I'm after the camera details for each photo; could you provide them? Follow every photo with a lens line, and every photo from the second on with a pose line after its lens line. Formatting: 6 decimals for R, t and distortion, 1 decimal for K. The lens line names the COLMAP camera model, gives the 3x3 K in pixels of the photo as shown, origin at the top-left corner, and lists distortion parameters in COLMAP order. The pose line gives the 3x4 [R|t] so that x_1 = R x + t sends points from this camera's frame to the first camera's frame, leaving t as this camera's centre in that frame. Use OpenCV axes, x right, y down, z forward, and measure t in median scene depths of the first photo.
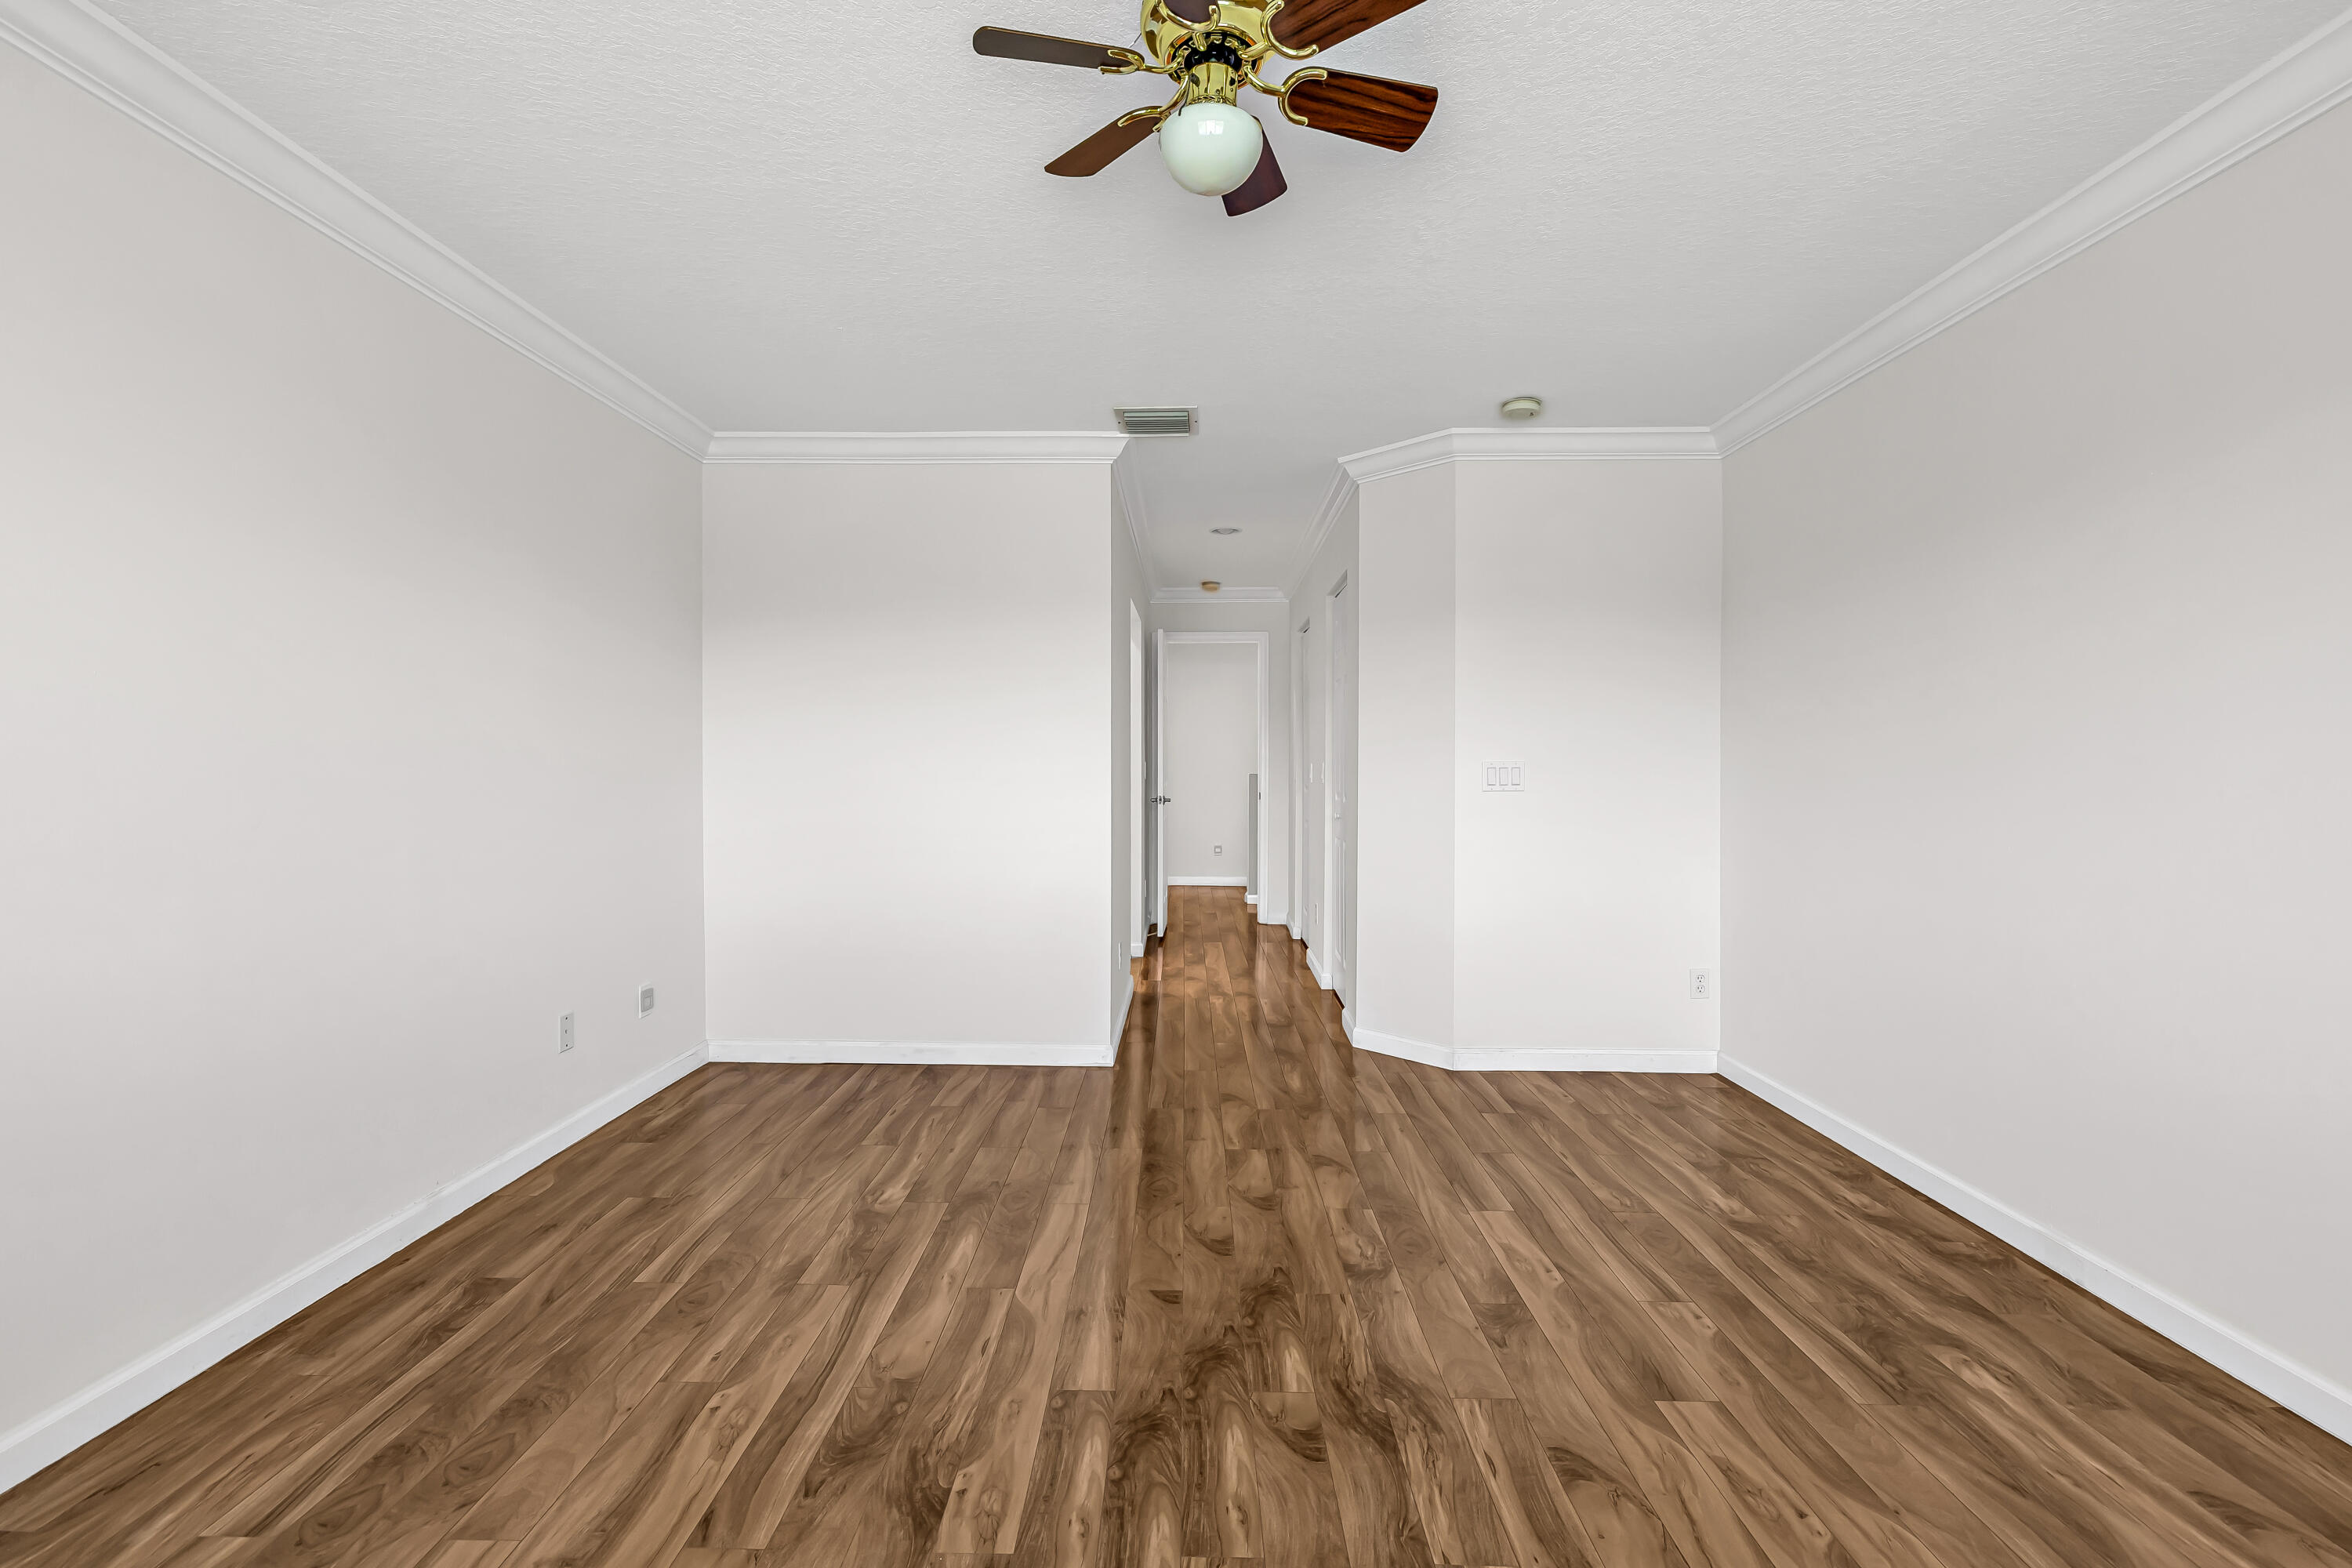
lens RADIAL K [[1059.1, 0, 1175.0], [0, 1059.1, 776.8], [0, 0, 1]] dist [0.001022, 0.000010]
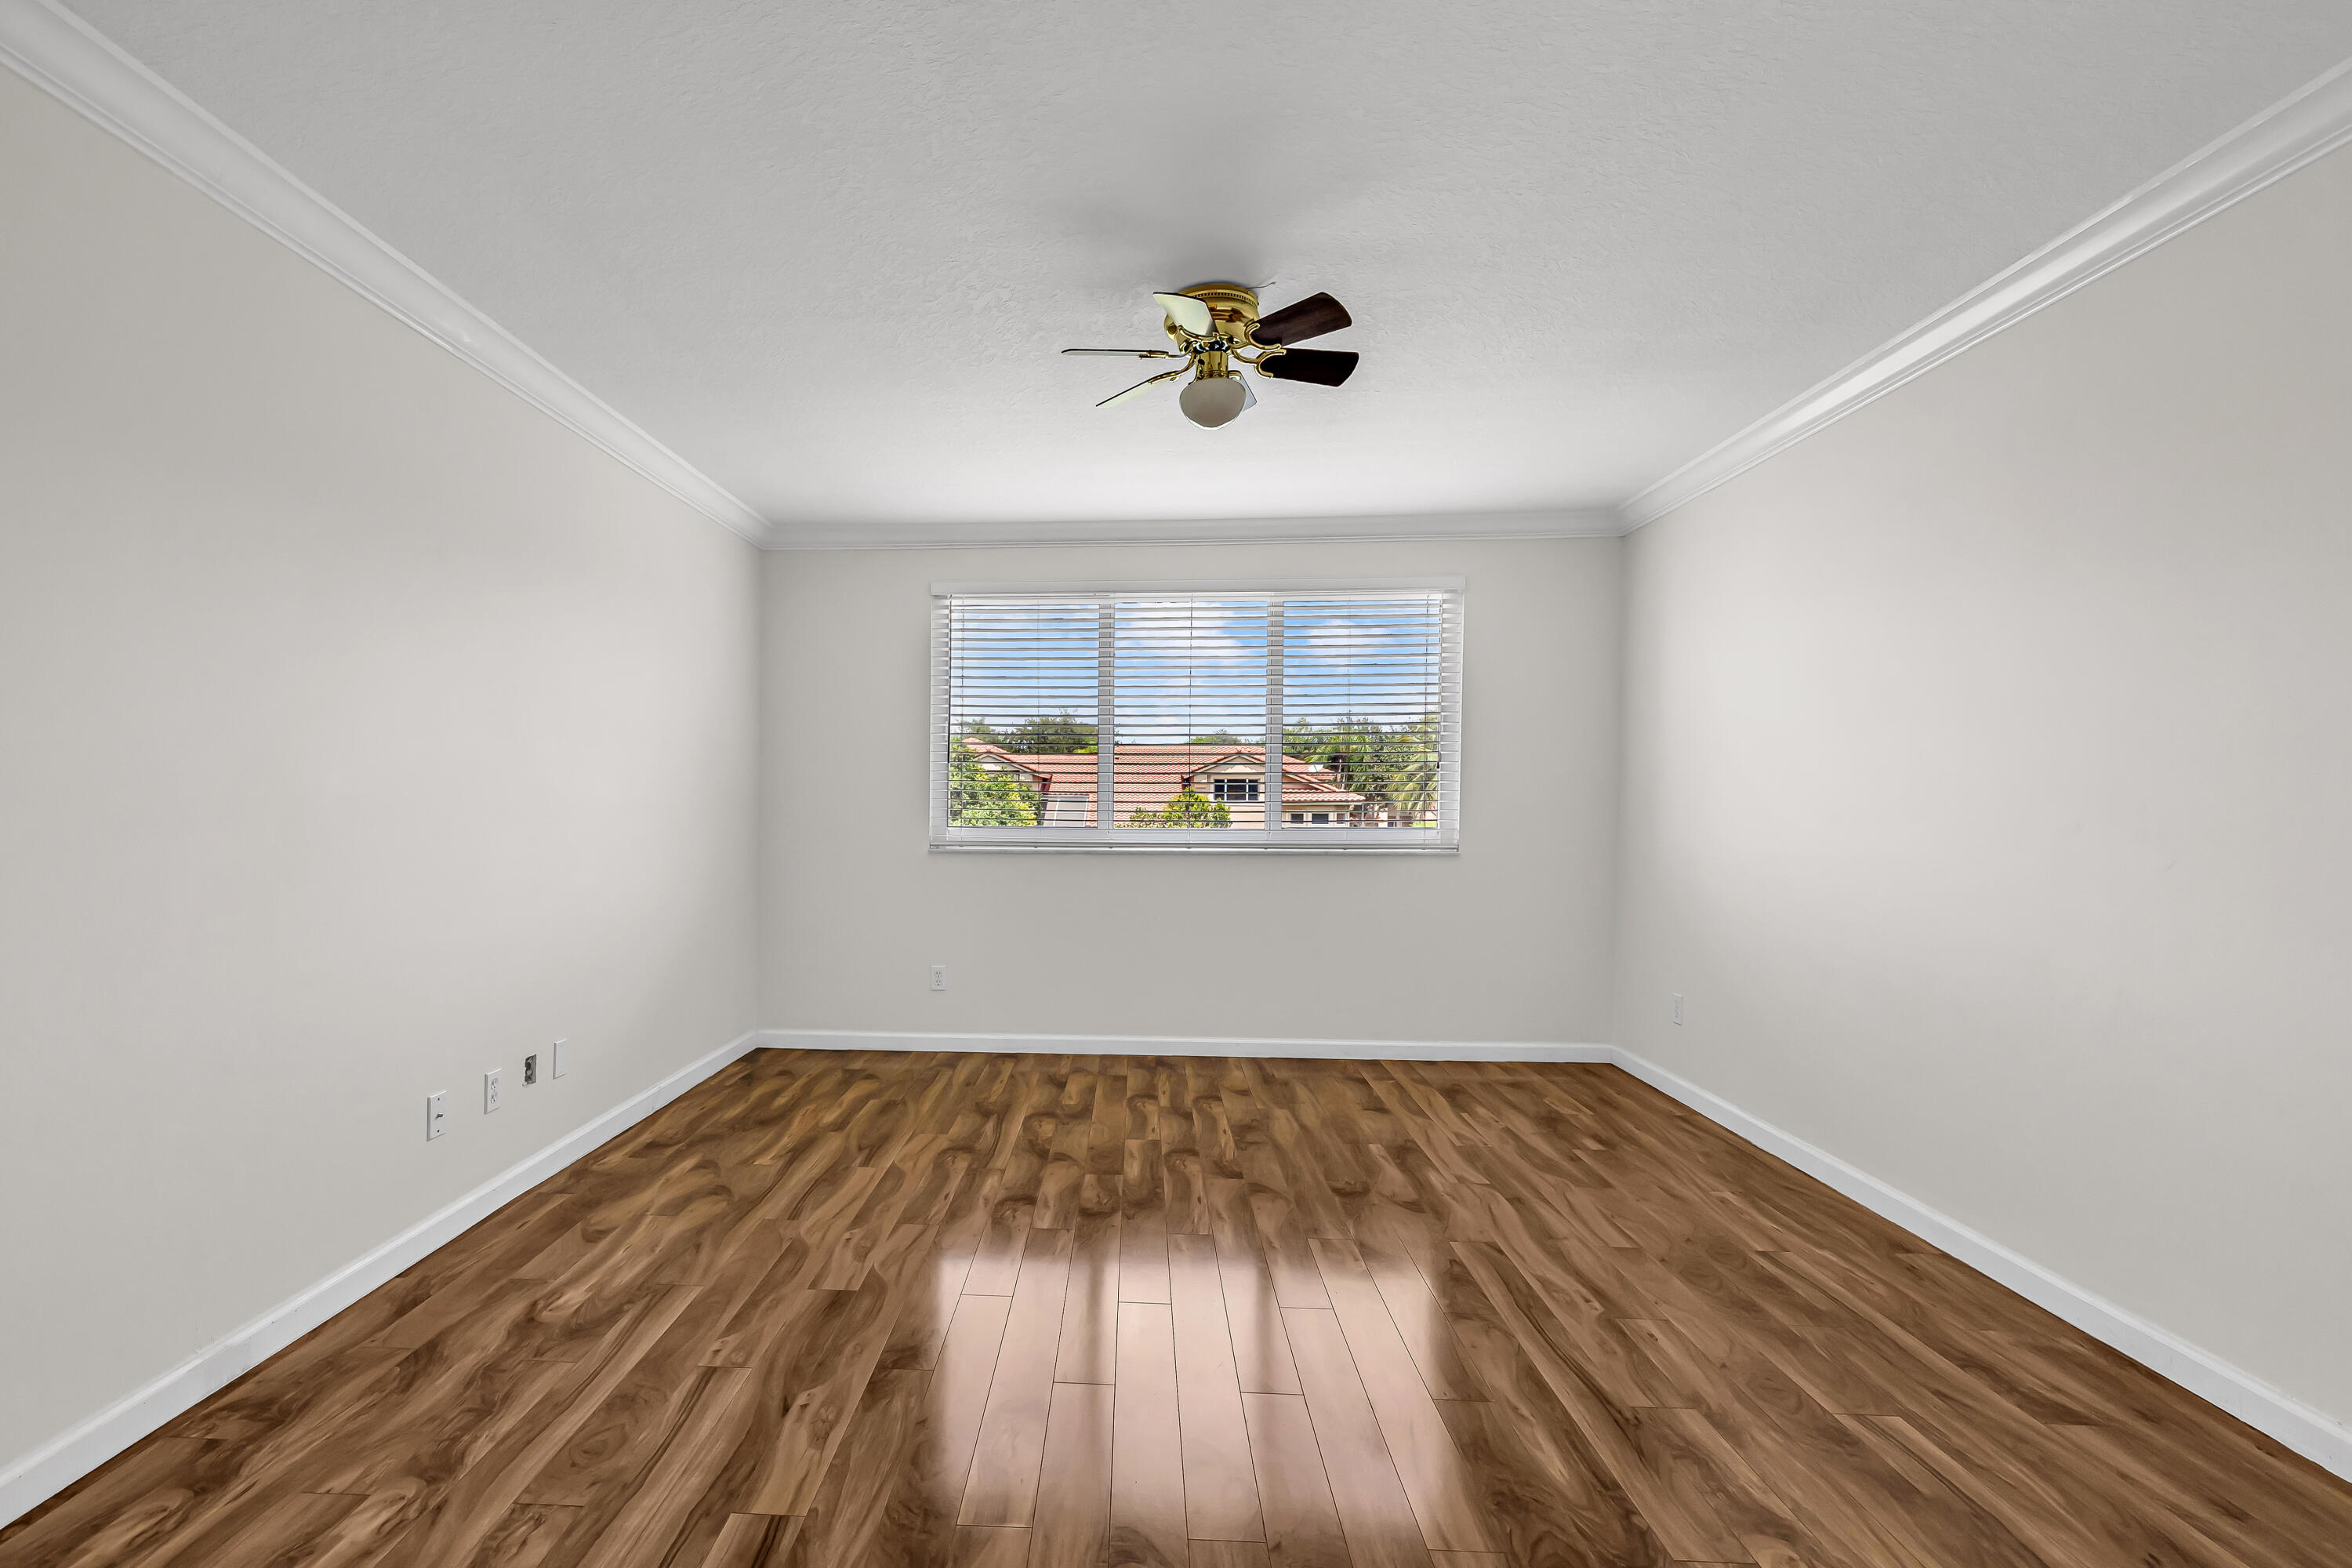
lens RADIAL K [[1059.1, 0, 1172.6], [0, 1059.1, 787.4], [0, 0, 1]] dist [0.001022, 0.000010]
pose [[-0.999097, -0.004217, -0.042268, 0.112991], [-0.004414, 0.999980, 0.004558, -0.025768], [0.042248, 0.004740, -0.999096, 2.047784]]
